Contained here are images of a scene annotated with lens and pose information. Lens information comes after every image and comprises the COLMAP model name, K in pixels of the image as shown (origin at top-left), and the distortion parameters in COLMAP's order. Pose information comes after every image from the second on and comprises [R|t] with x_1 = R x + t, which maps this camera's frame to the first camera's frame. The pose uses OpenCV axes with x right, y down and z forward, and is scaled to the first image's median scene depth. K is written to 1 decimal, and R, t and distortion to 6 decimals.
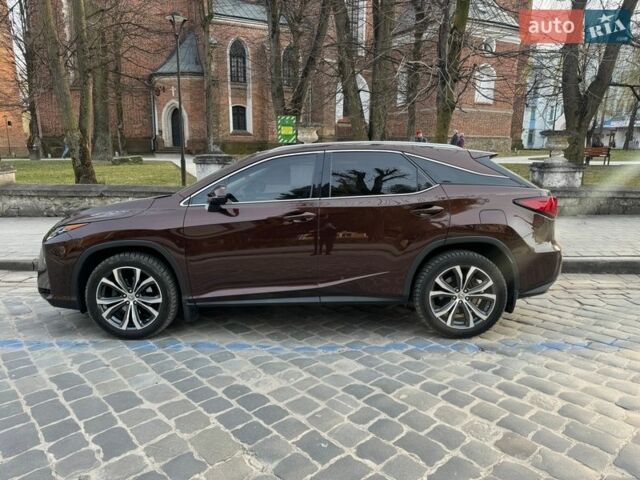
lens RADIAL K [[449.2, 0, 320.0], [0, 449.2, 240.0], [0, 0, 1]] dist [0.059525, -0.066305]
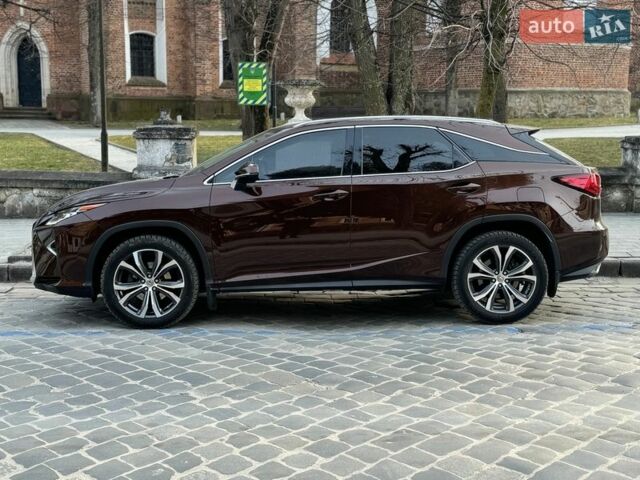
lens RADIAL K [[824.1, 0, 320.0], [0, 824.1, 240.0], [0, 0, 1]] dist [0.107271, -0.110993]
pose [[0.999266, -0.006026, 0.037836, -0.131702], [0.007702, 0.998988, -0.044318, 0.117694], [-0.037530, 0.044576, 0.998301, -0.724345]]
